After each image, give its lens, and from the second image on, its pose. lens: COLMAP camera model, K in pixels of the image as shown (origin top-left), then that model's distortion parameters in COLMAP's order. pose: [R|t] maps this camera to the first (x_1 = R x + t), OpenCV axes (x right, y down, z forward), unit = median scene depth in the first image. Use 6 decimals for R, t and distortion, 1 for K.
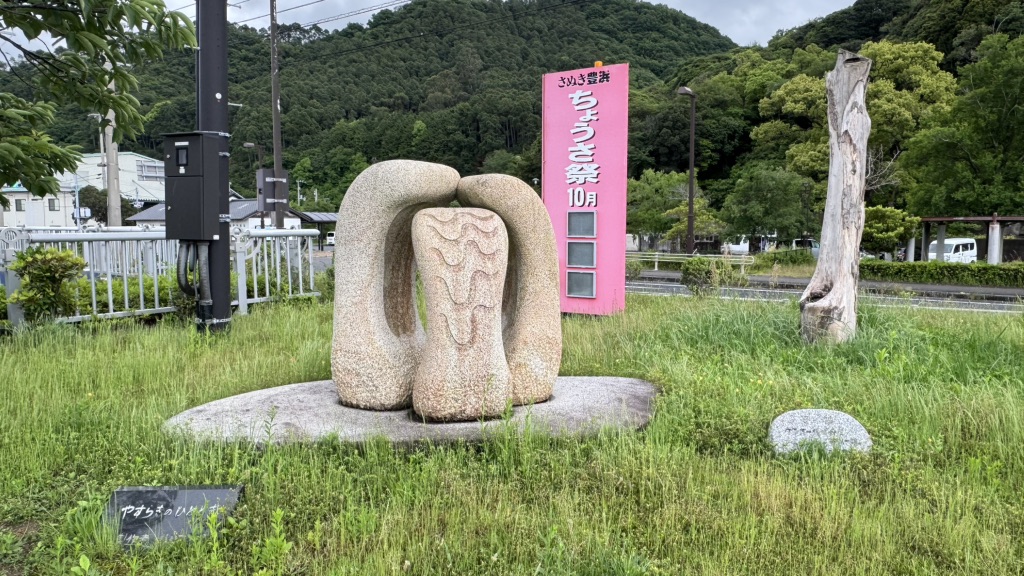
lens RADIAL K [[686.1, 0, 512.0], [0, 686.1, 288.0], [0, 0, 1]] dist [0.008993, -0.001008]
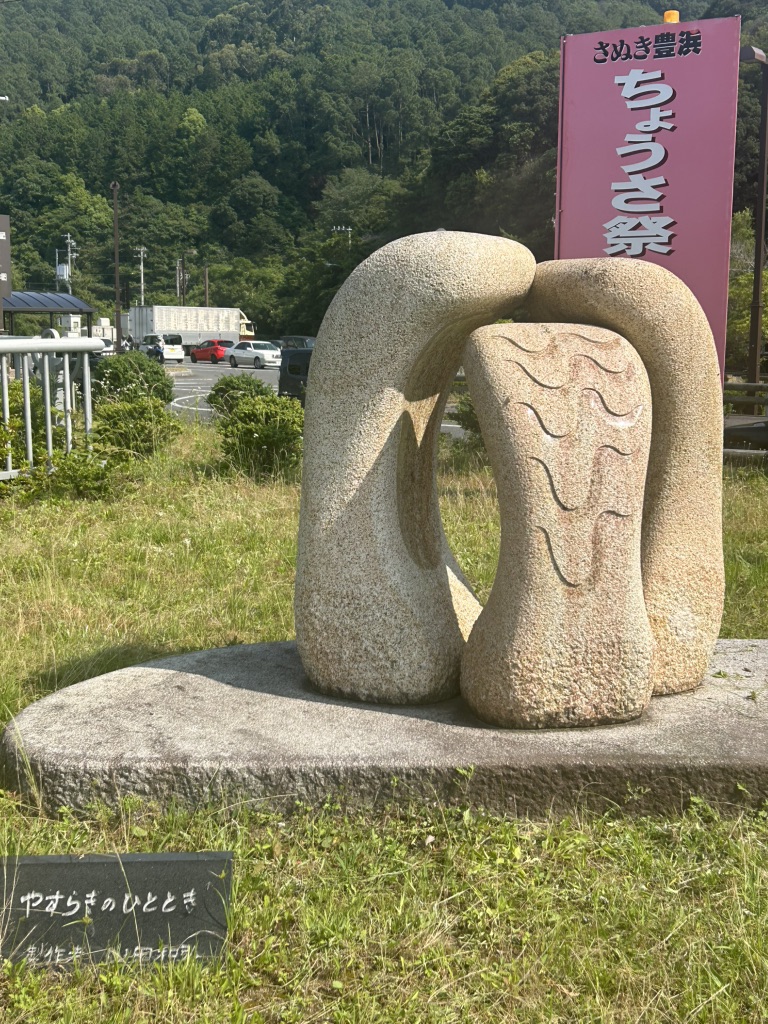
lens RADIAL K [[1330.5, 0, 384.0], [0, 1330.5, 512.0], [0, 0, 1]] dist [0.166272, -0.456463]
pose [[0.999791, 0.004657, 0.019922, -0.217187], [-0.005728, 0.998523, 0.054025, -0.026474], [-0.019641, -0.054128, 0.998341, -0.025968]]
